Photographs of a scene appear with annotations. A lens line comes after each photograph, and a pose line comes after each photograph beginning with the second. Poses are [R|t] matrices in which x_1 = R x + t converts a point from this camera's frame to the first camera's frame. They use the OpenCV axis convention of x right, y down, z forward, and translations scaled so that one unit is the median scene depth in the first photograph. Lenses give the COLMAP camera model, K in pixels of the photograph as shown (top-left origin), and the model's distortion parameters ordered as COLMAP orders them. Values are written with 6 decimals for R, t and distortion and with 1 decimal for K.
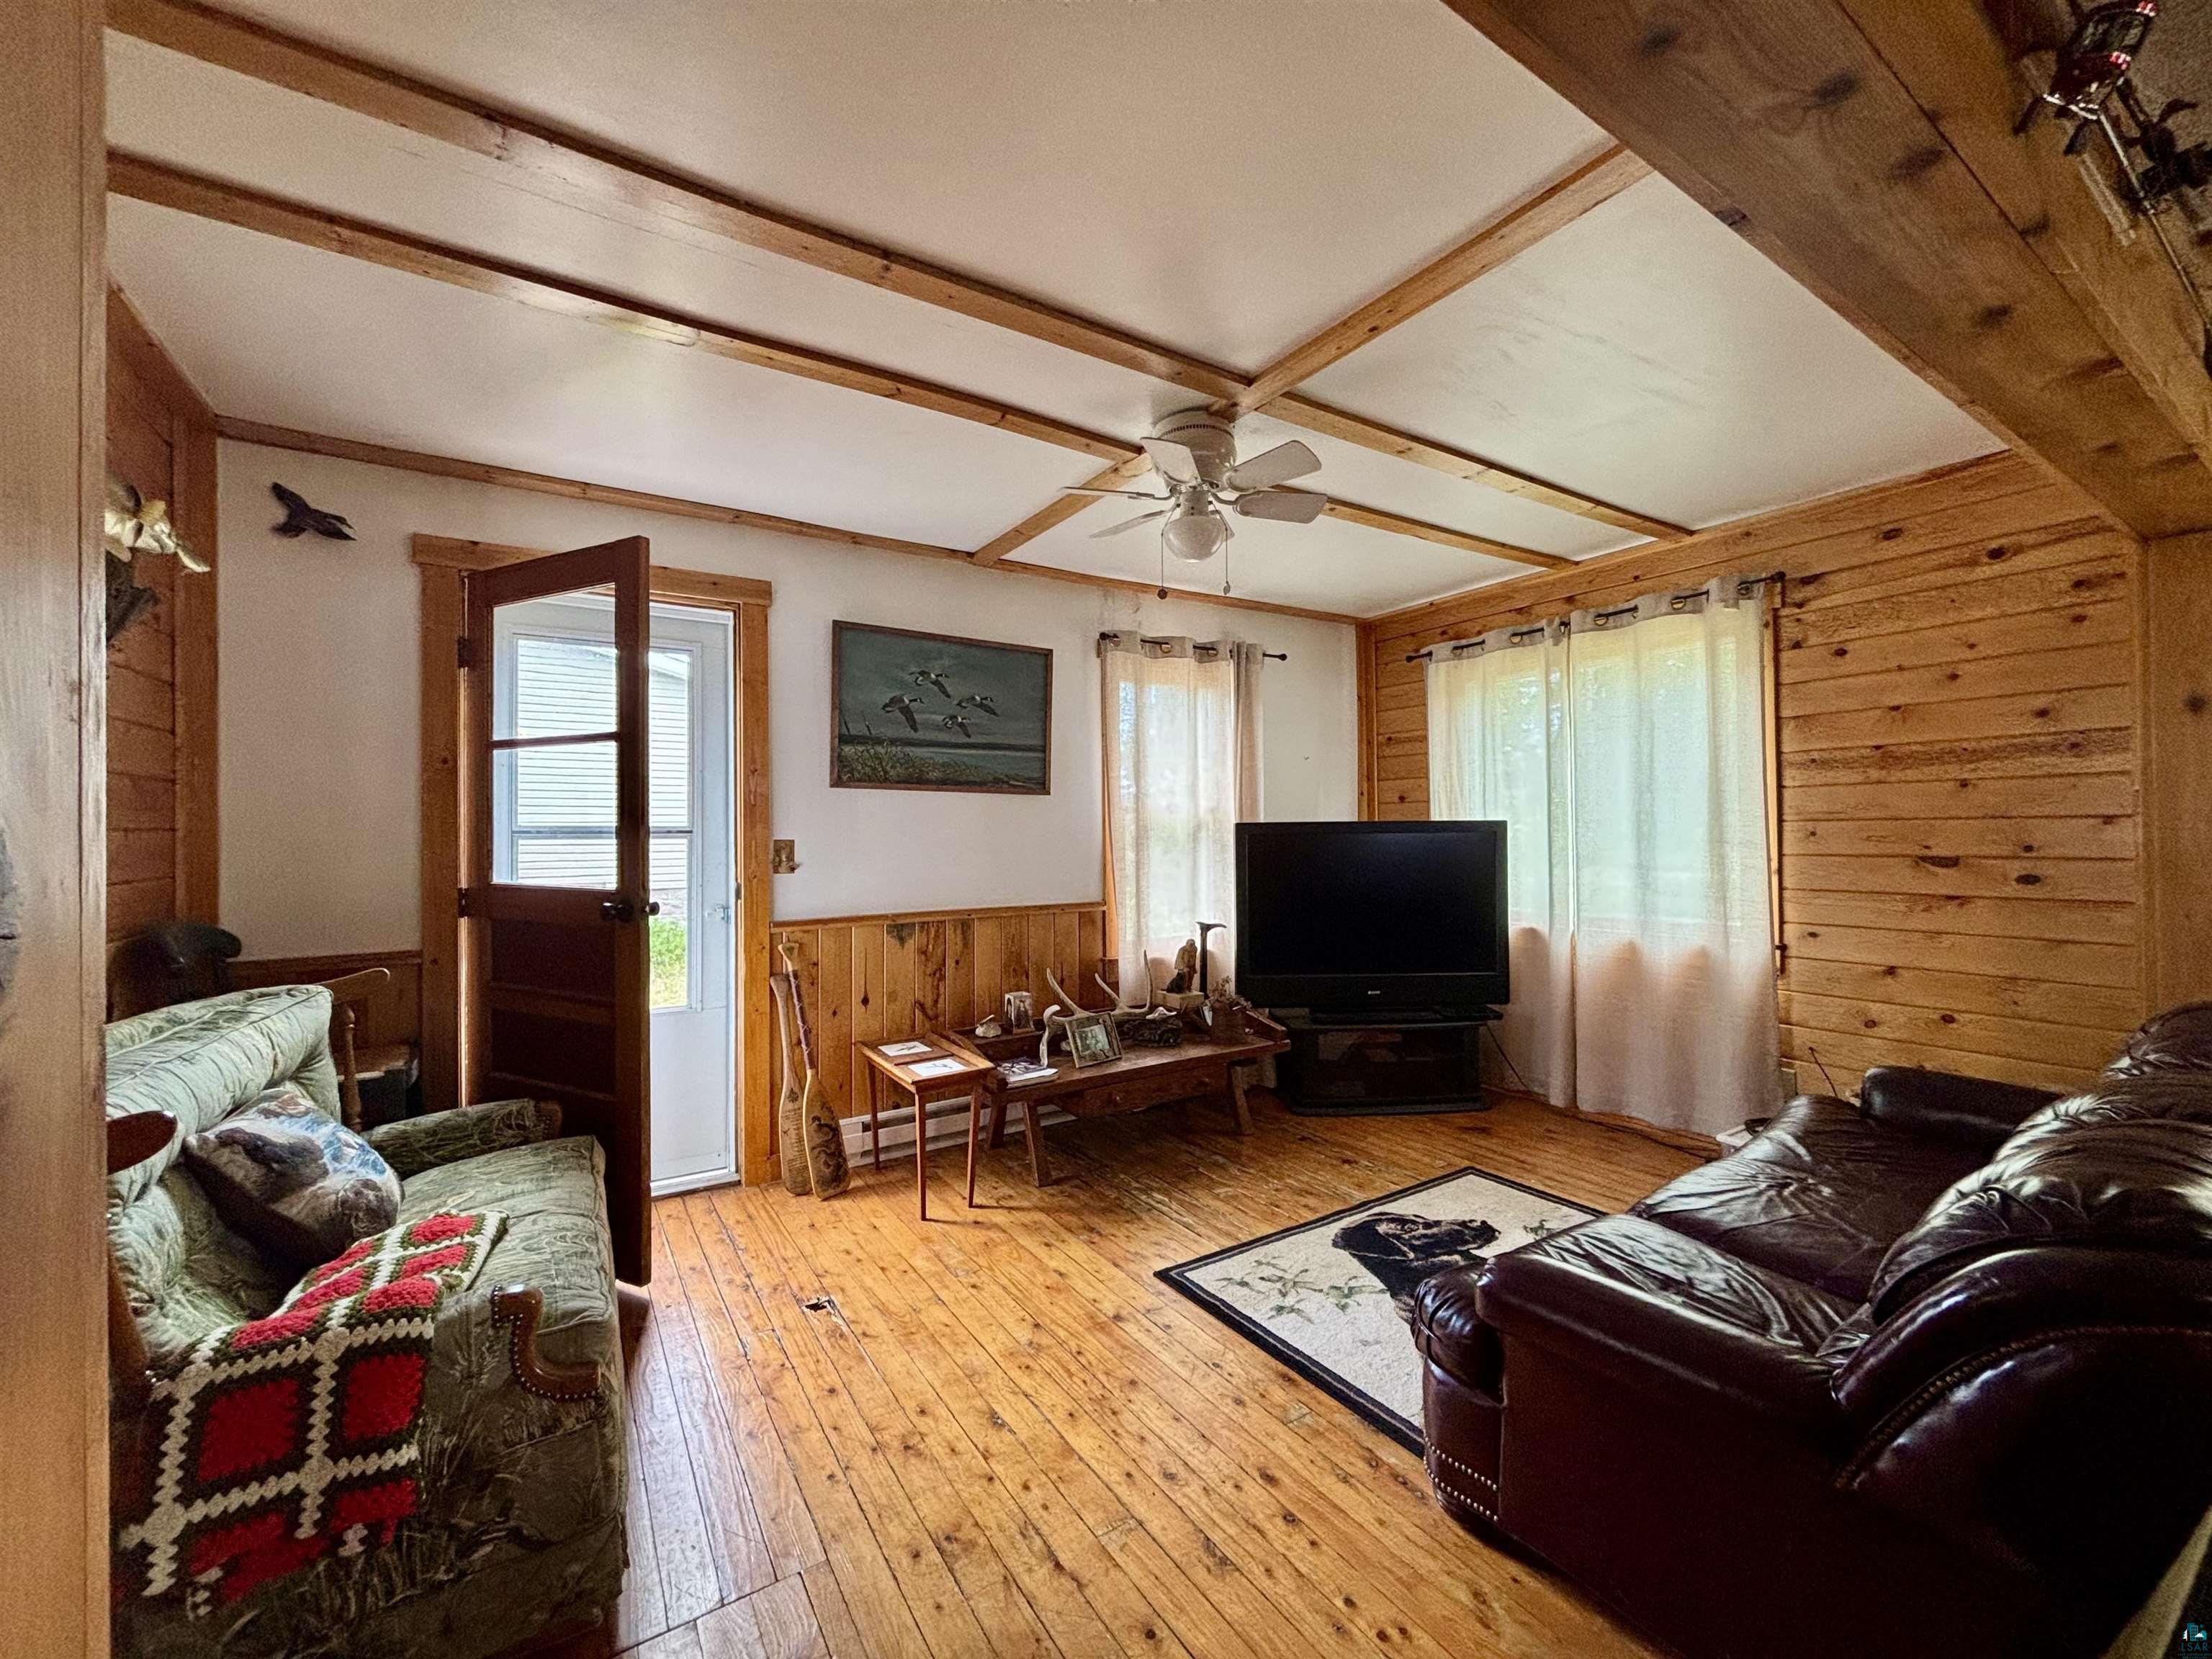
lens RADIAL K [[892.1, 0, 1117.2], [0, 892.1, 824.7], [0, 0, 1]] dist [-0.001566, -0.000707]
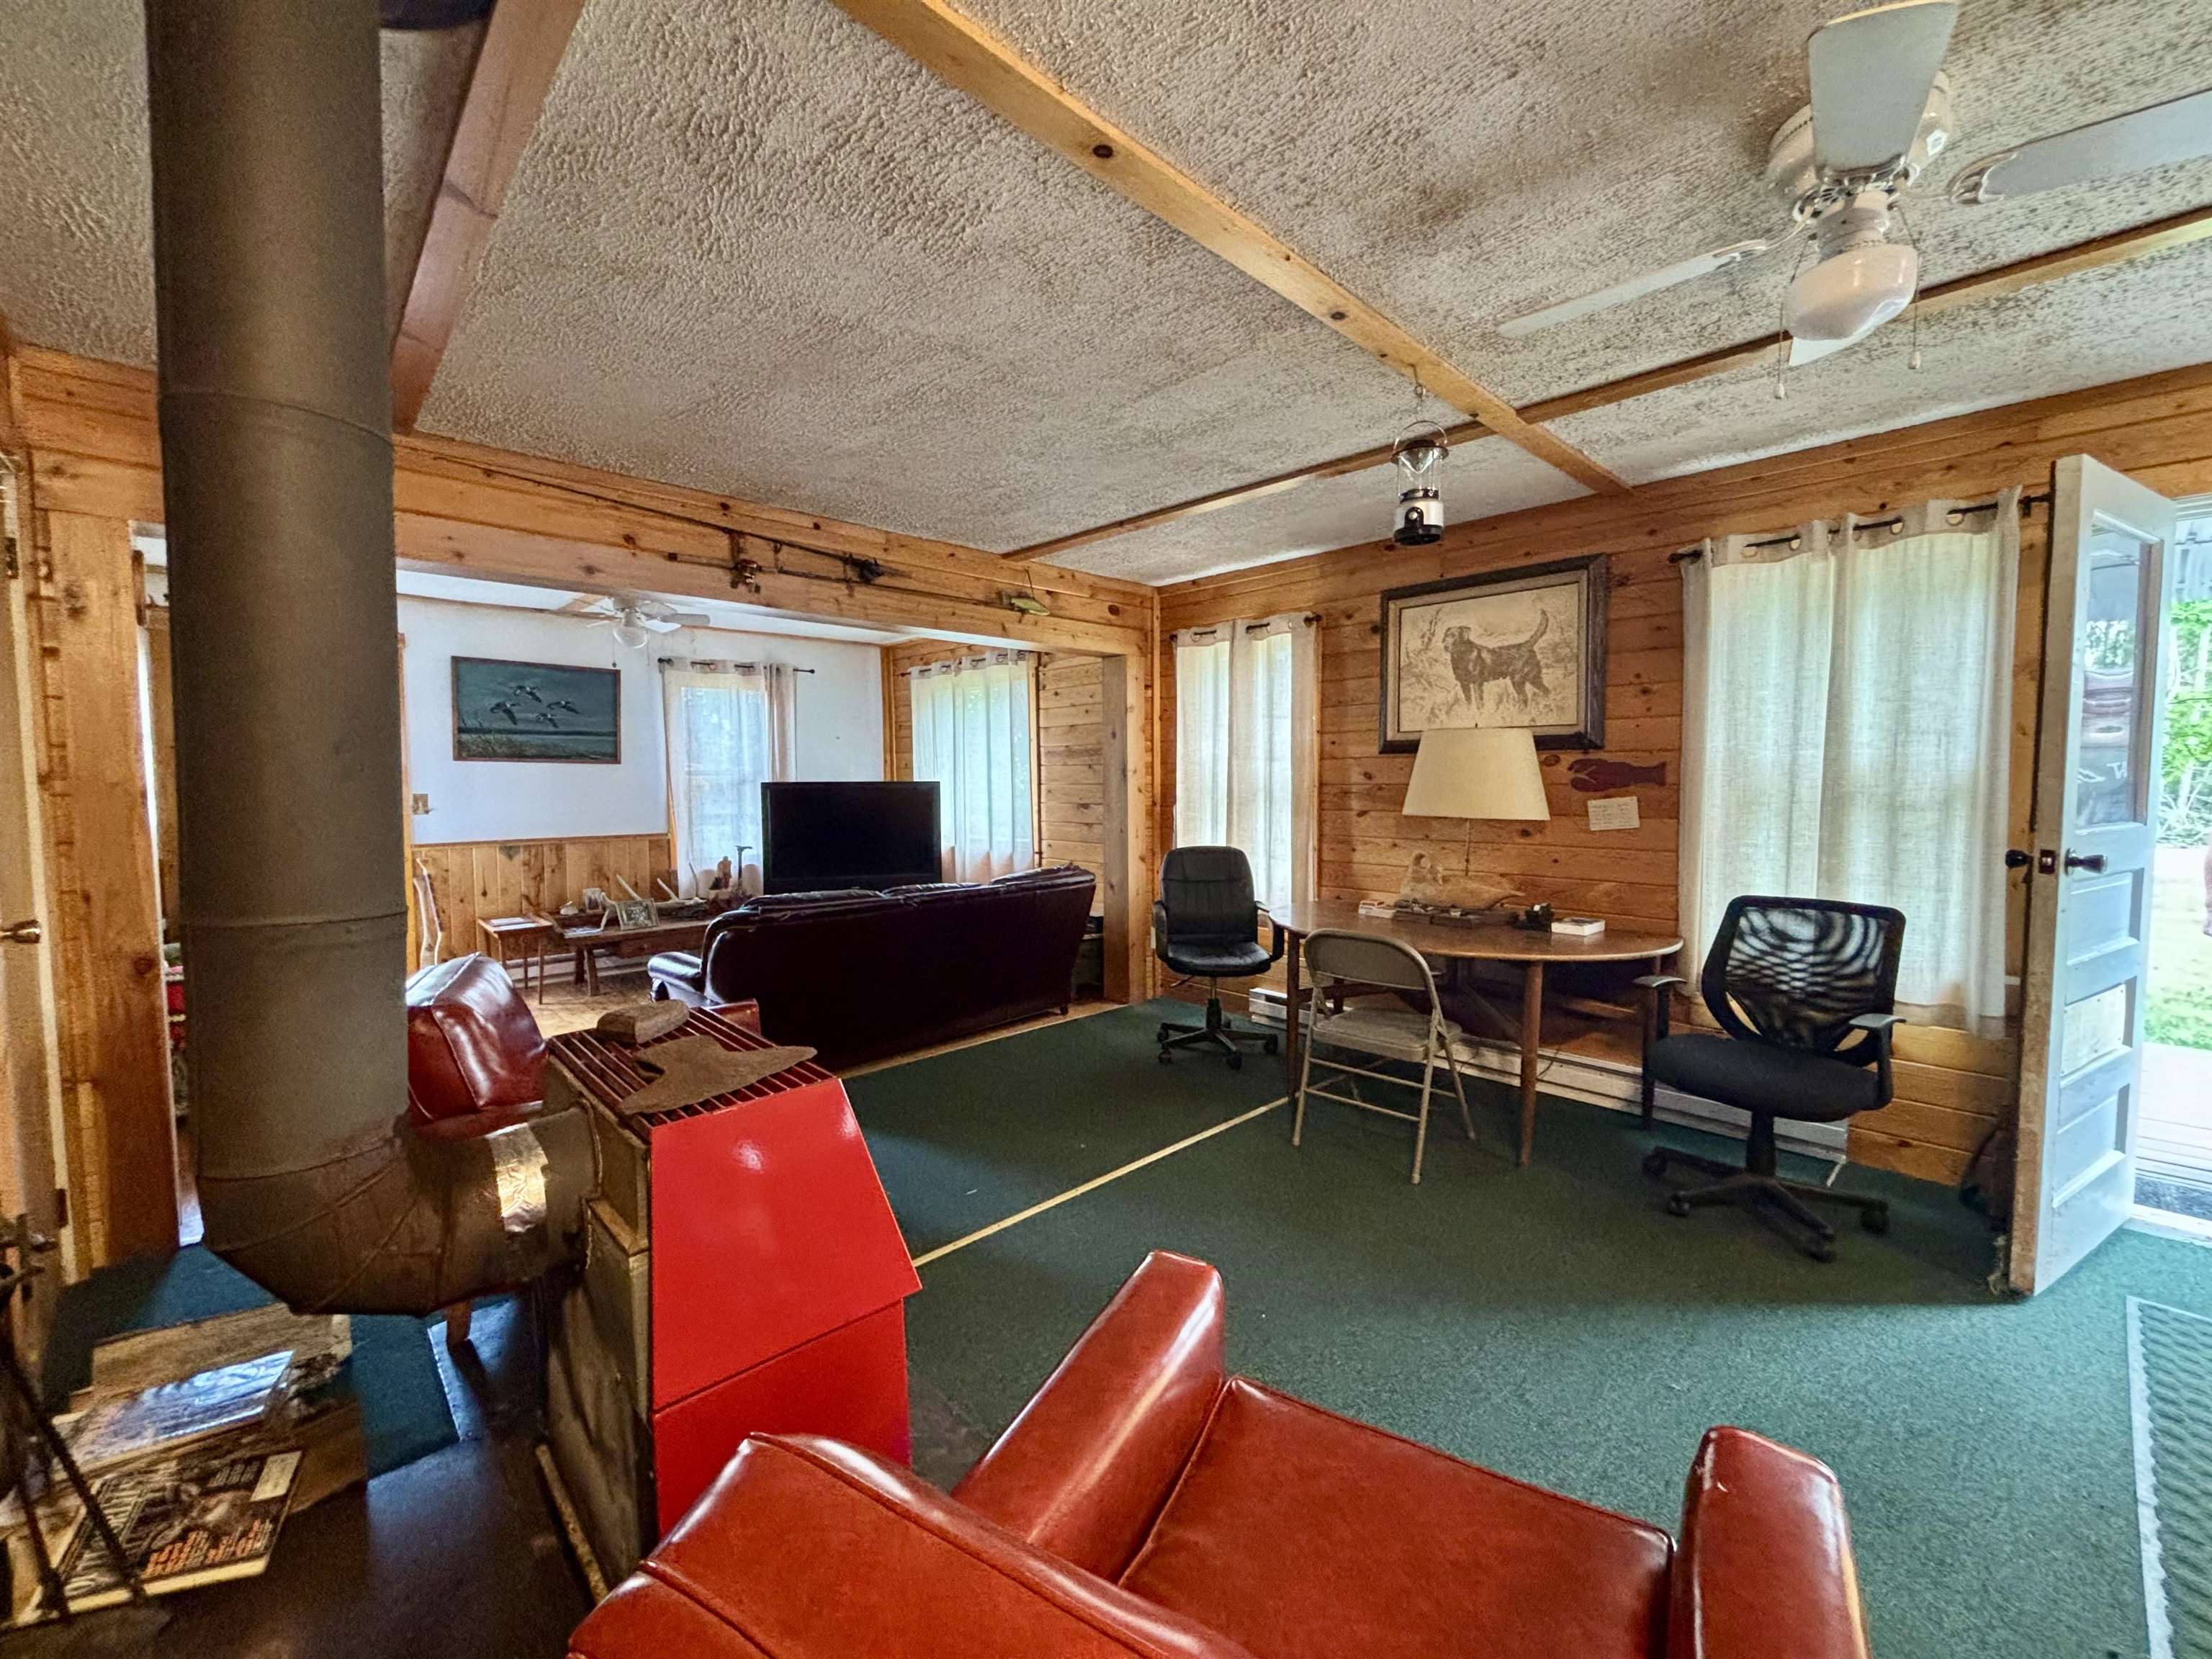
lens RADIAL K [[892.1, 0, 1108.9], [0, 892.1, 829.0], [0, 0, 1]] dist [-0.001566, -0.000707]
pose [[0.980299, -0.006400, 0.197414, 0.486987], [-0.006479, 0.997895, 0.064527, -0.028752], [-0.197411, -0.064535, 0.978194, -0.756641]]
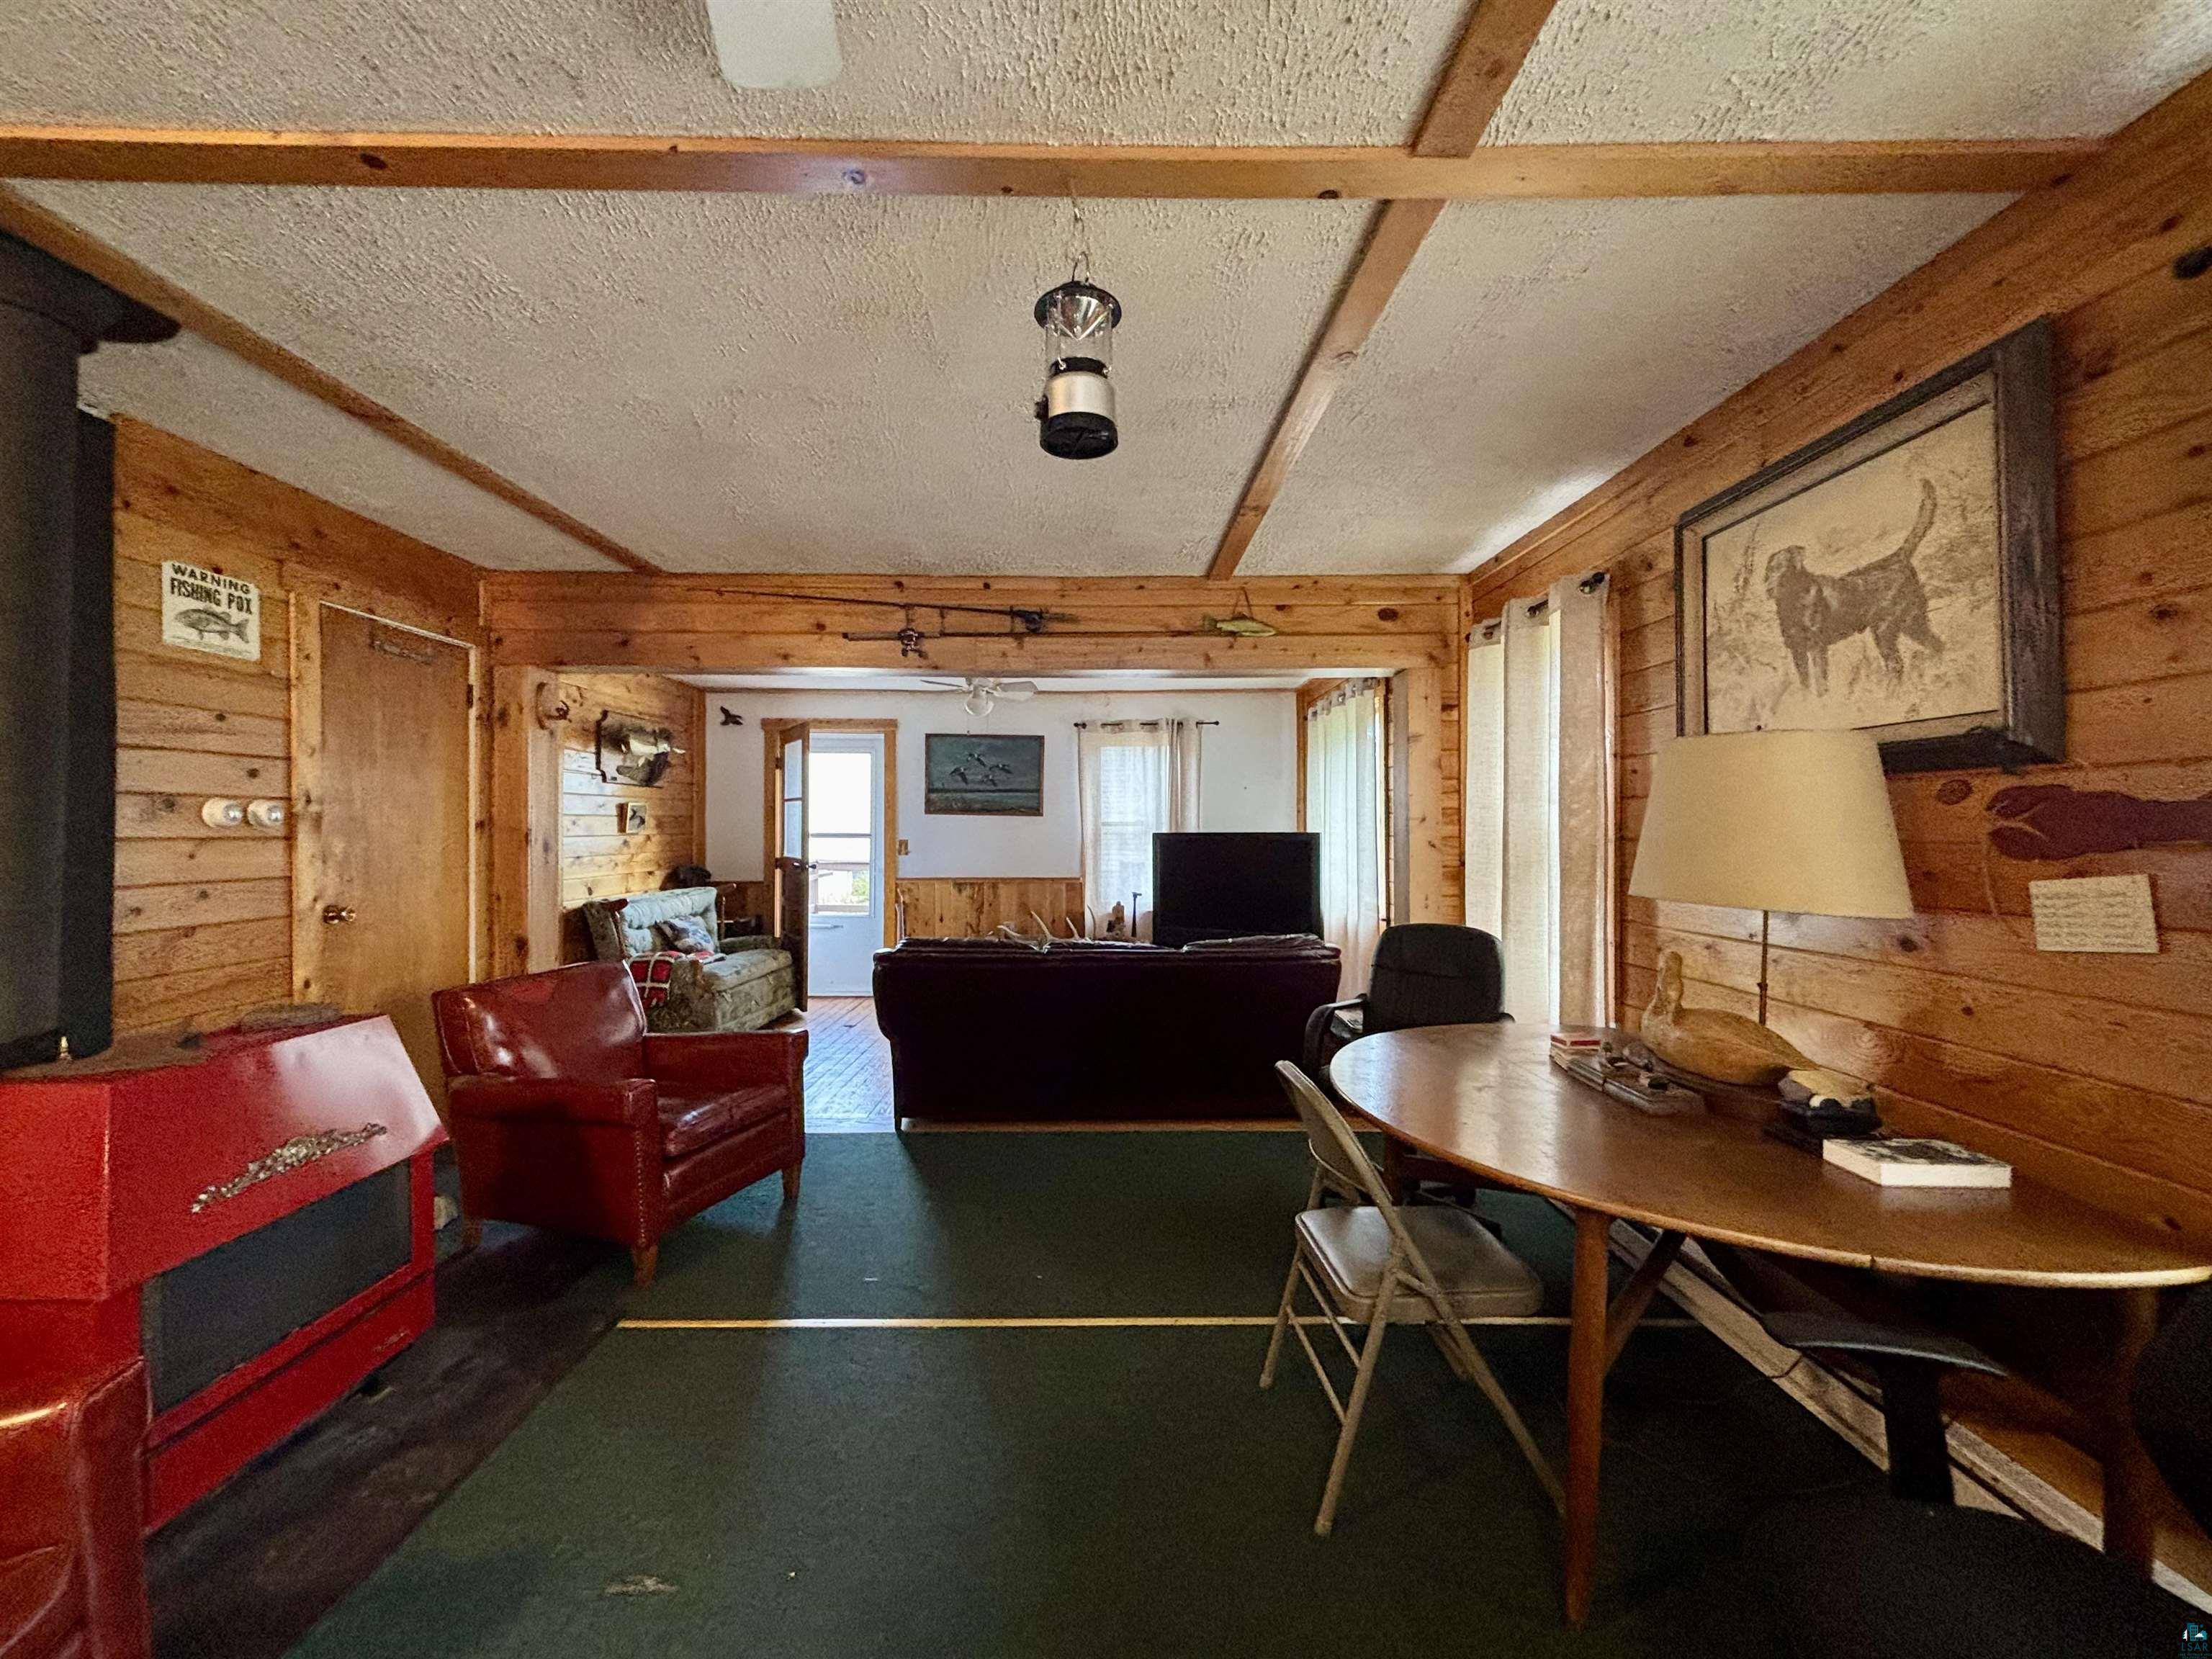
lens RADIAL K [[892.1, 0, 1117.8], [0, 892.1, 828.3], [0, 0, 1]] dist [-0.001566, -0.000707]
pose [[0.848363, 0.007824, -0.529358, 1.083233], [-0.003743, 0.999954, 0.008781, -0.027403], [0.529402, -0.005468, 0.848353, -0.479488]]
